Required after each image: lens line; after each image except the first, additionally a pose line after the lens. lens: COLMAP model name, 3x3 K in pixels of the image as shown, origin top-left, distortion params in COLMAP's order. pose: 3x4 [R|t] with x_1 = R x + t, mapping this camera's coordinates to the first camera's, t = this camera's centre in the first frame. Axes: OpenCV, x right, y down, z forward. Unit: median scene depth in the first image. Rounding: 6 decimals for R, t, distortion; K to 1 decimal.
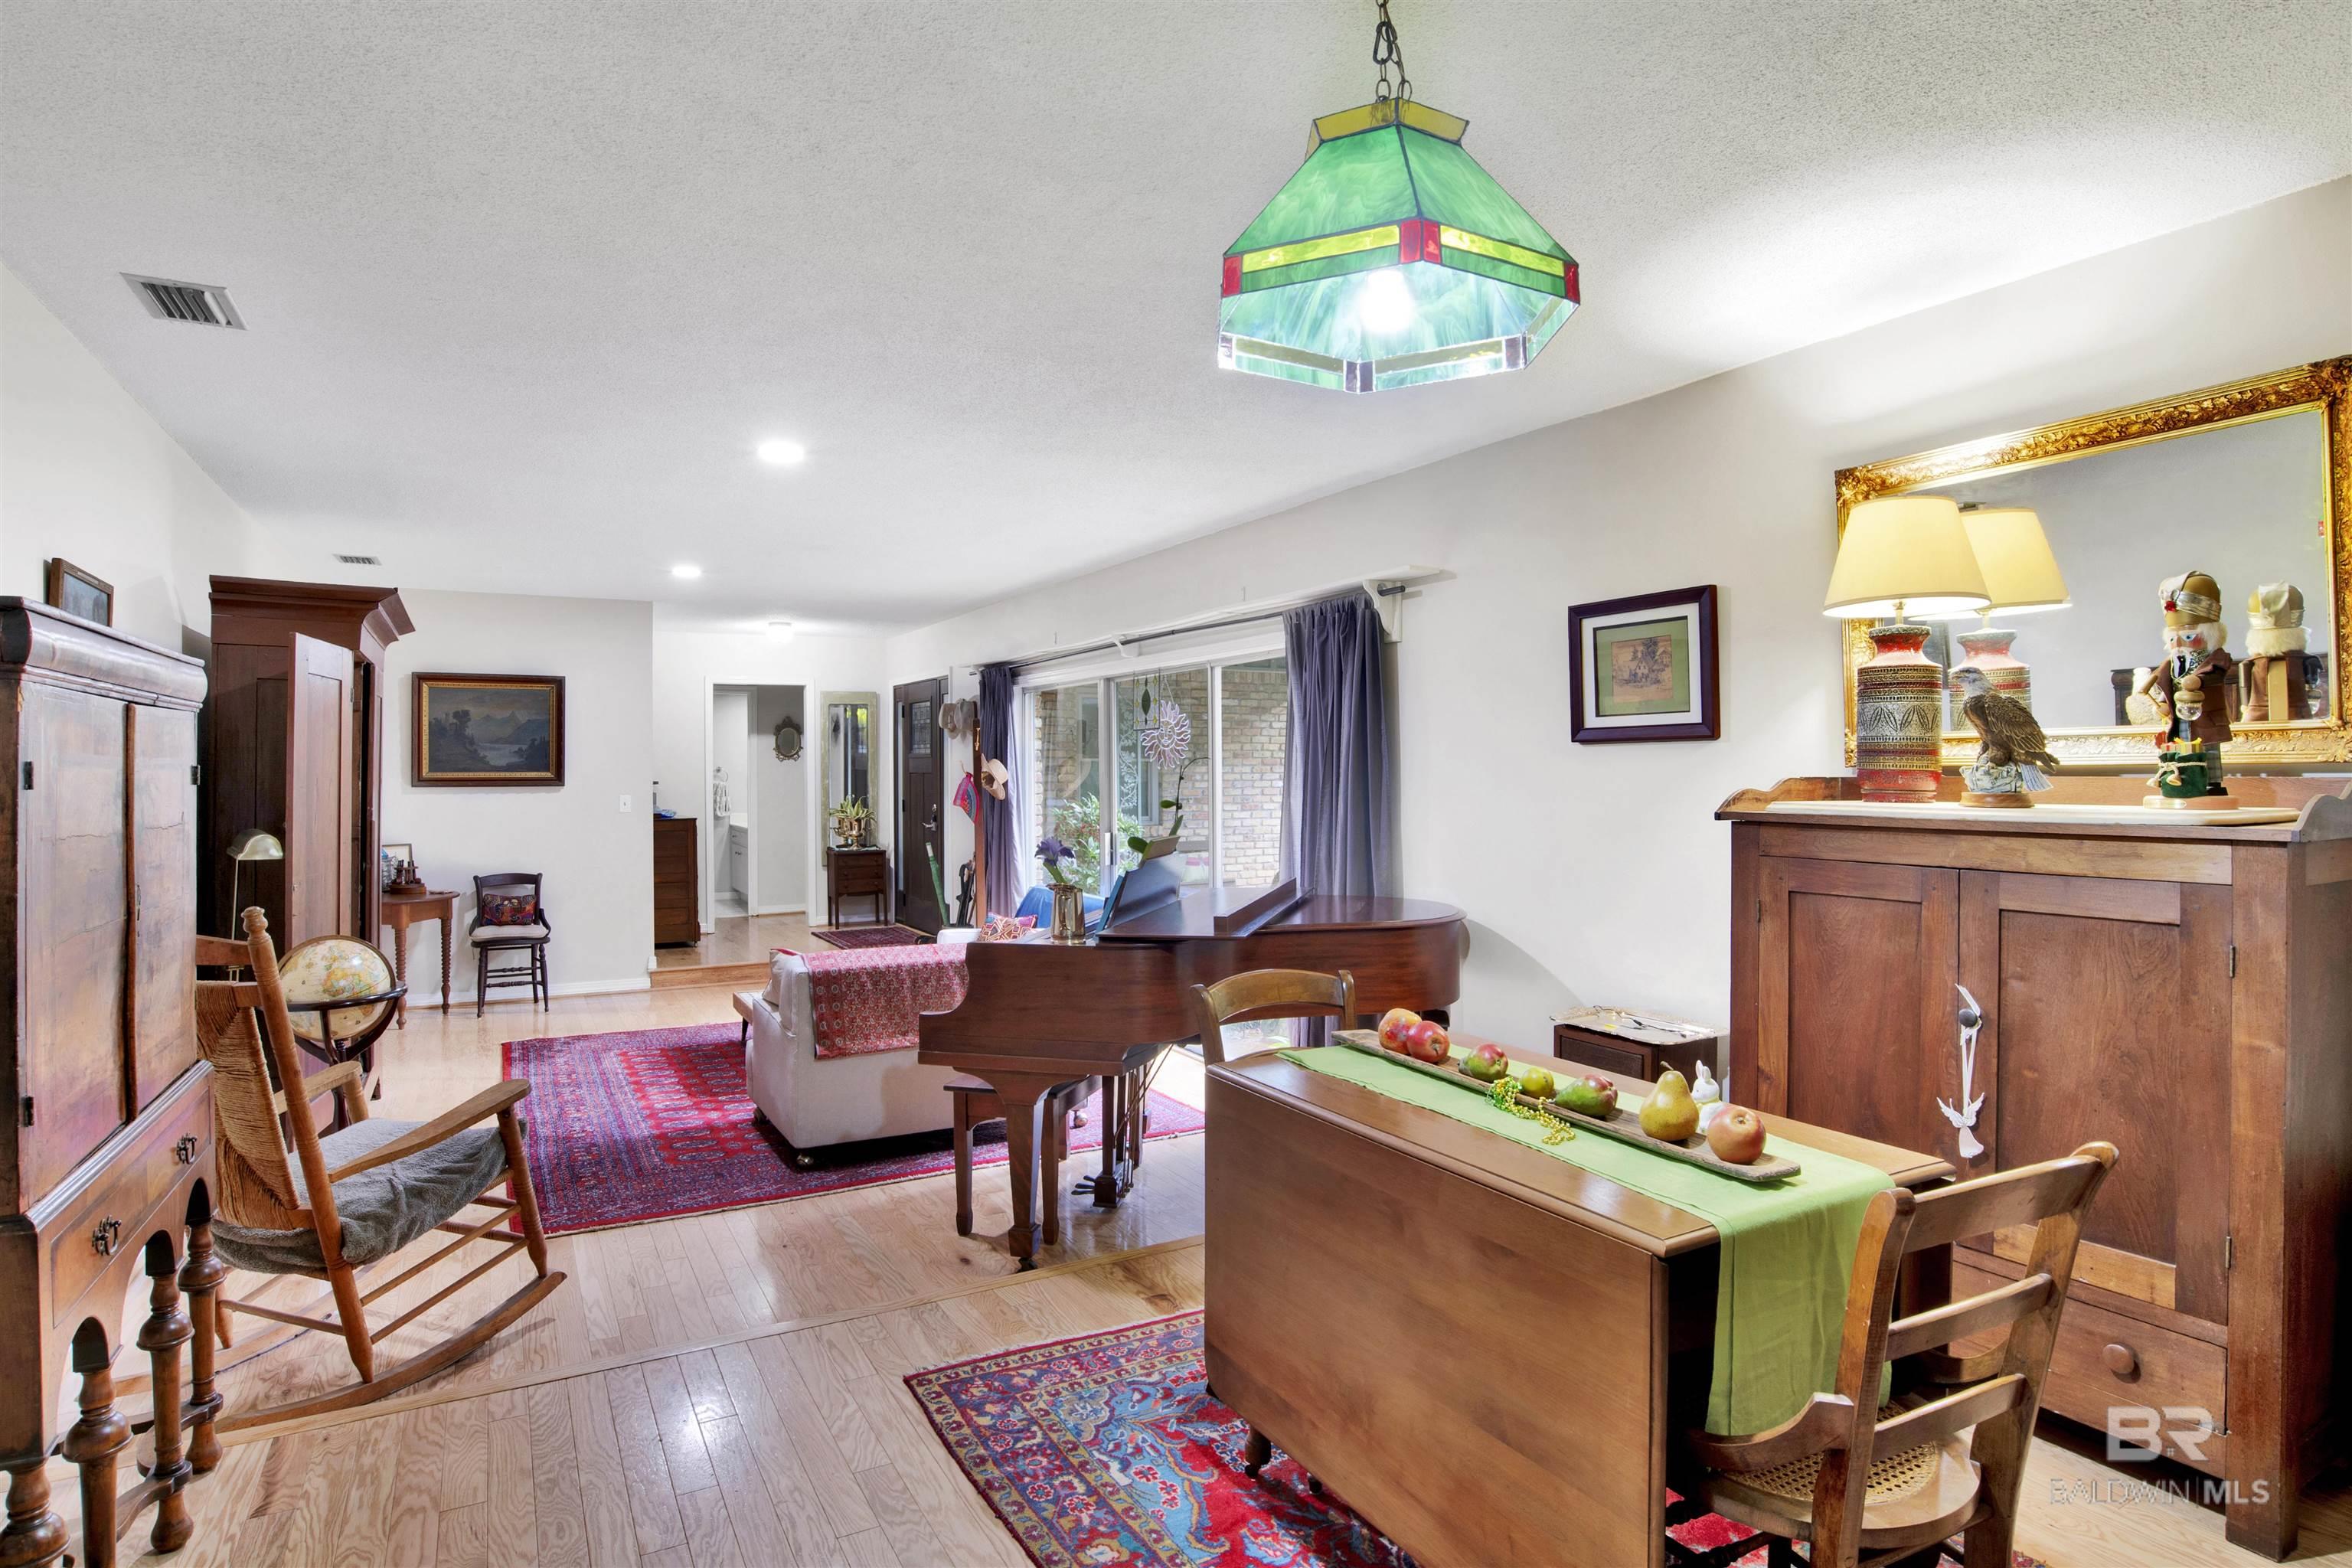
lens RADIAL K [[1236.5, 0, 1191.8], [0, 1236.5, 744.7], [0, 0, 1]] dist [-0.058035, 0.013088]
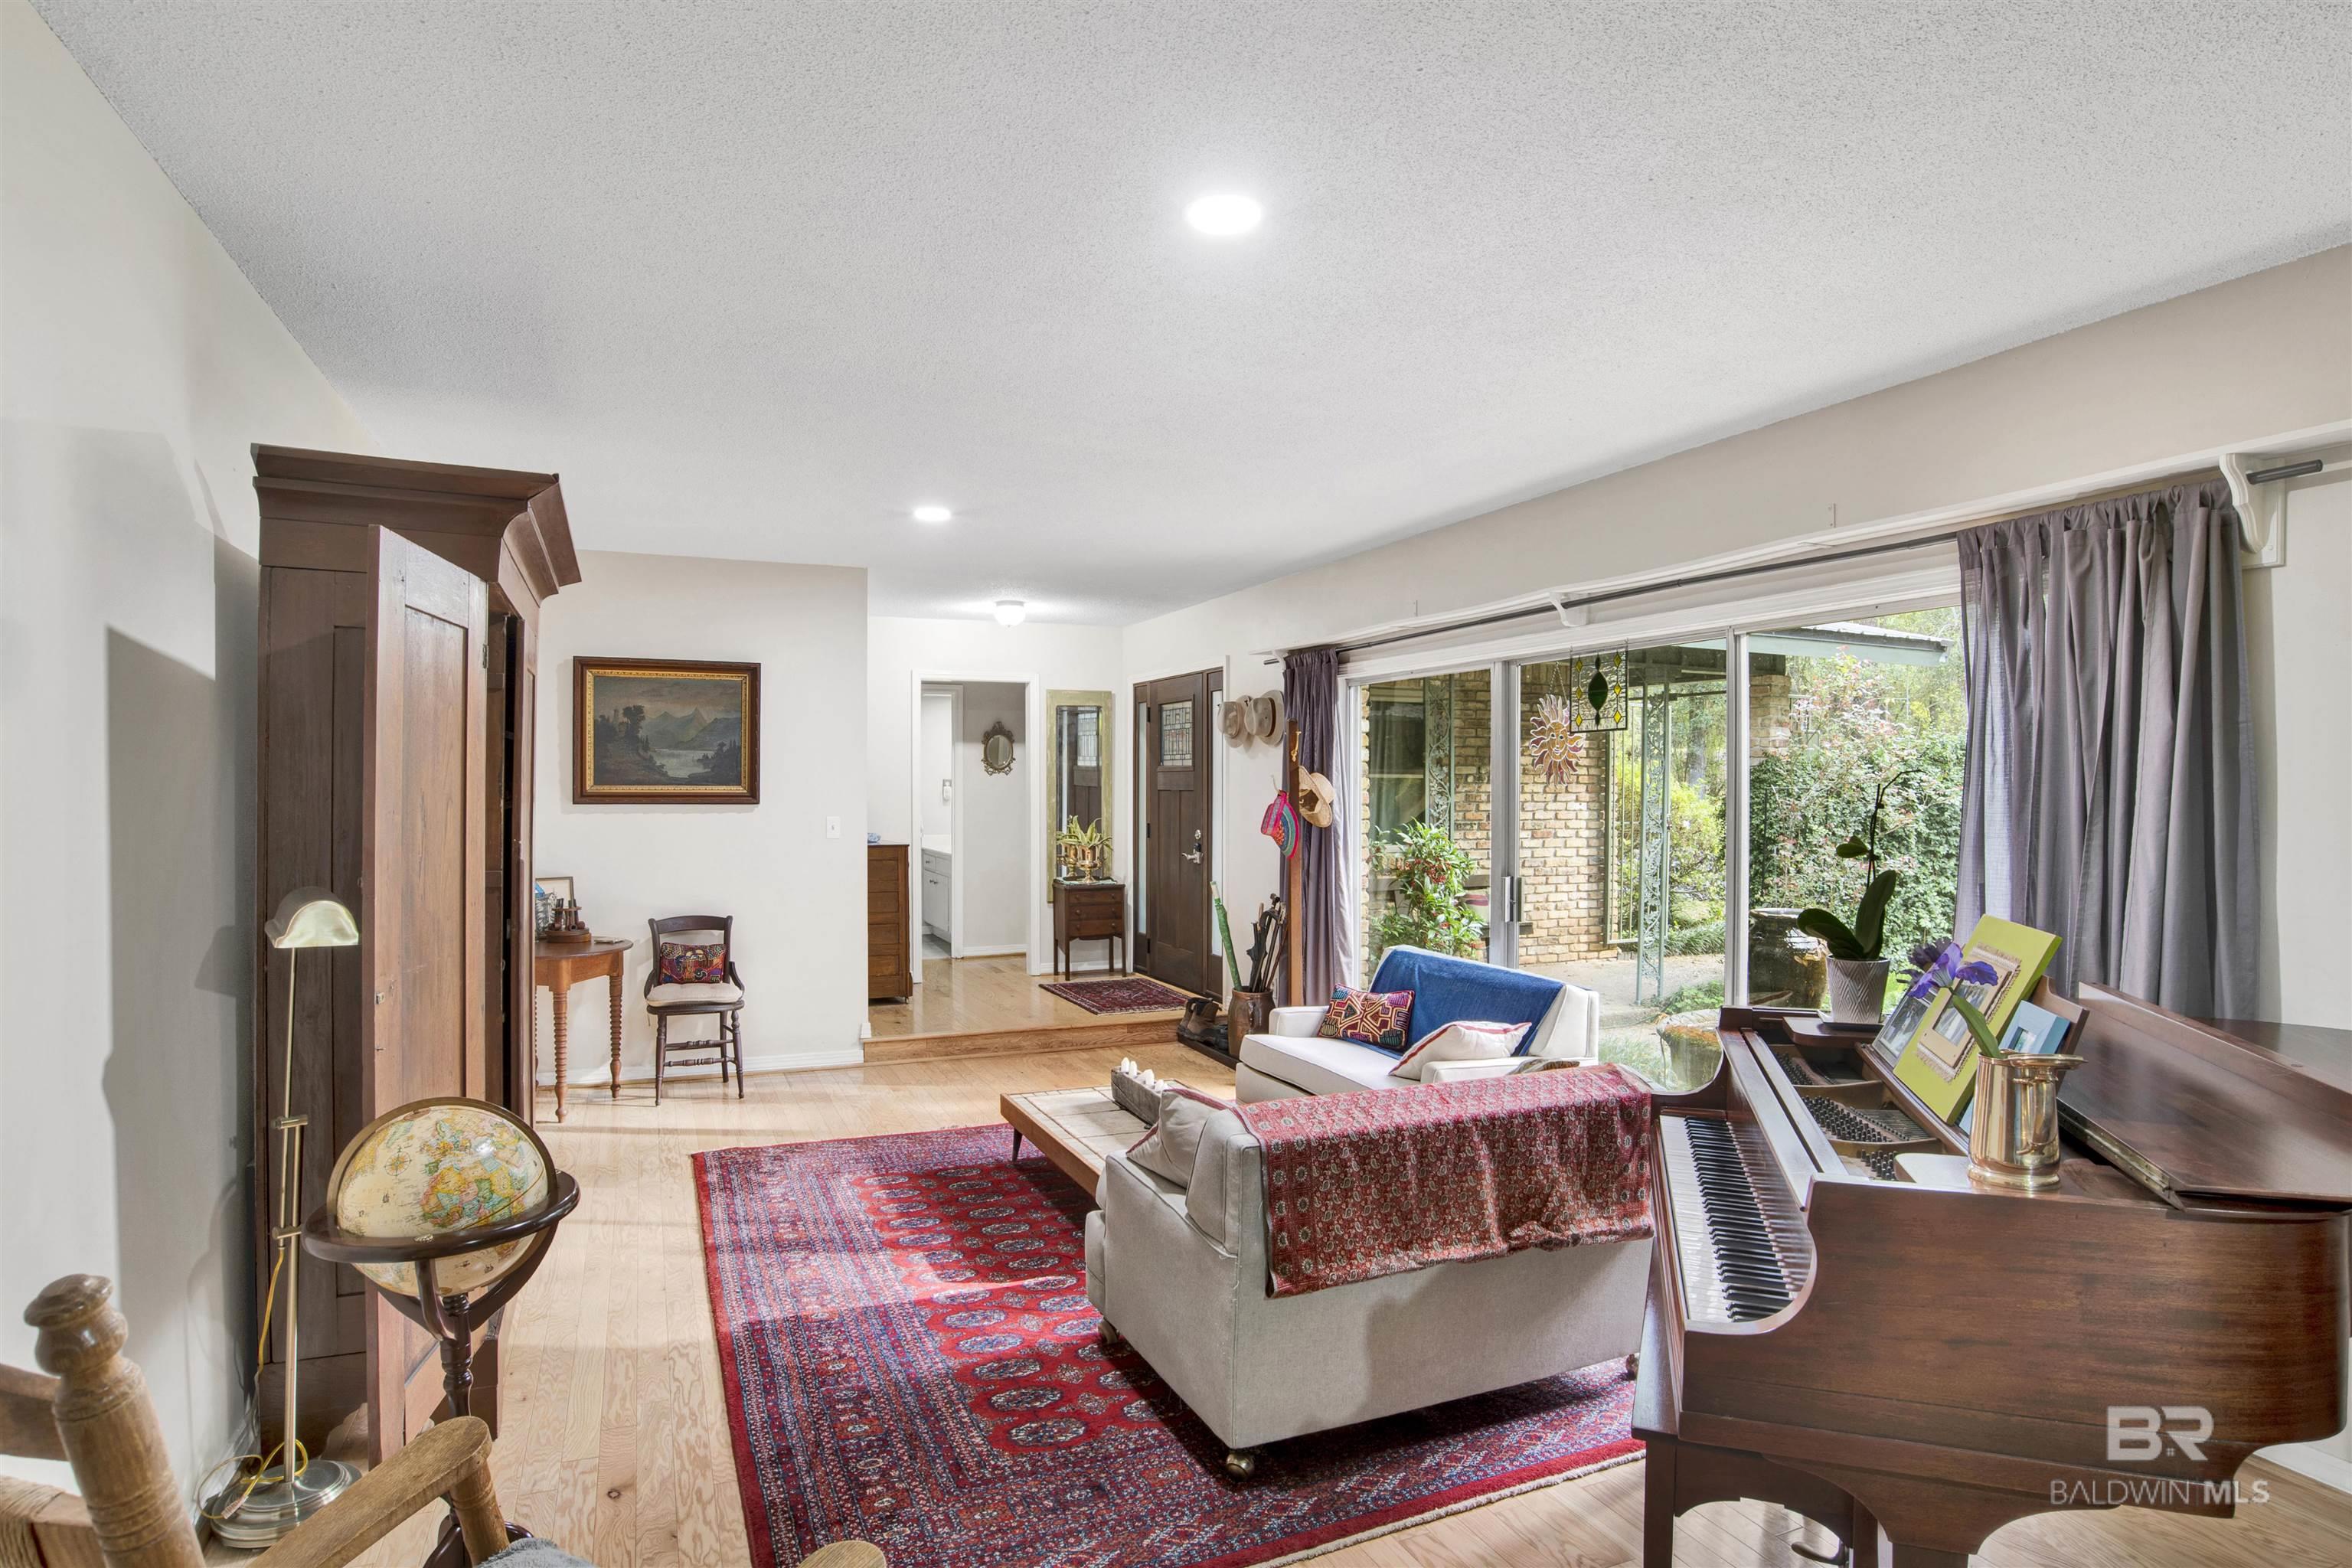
lens RADIAL K [[1236.5, 0, 1180.7], [0, 1236.5, 777.5], [0, 0, 1]] dist [-0.058035, 0.013088]
pose [[0.994408, 0.006693, -0.105398, -0.173812], [-0.005371, 0.999903, 0.012821, 0.005678], [0.105473, -0.012184, 0.994347, 0.261819]]
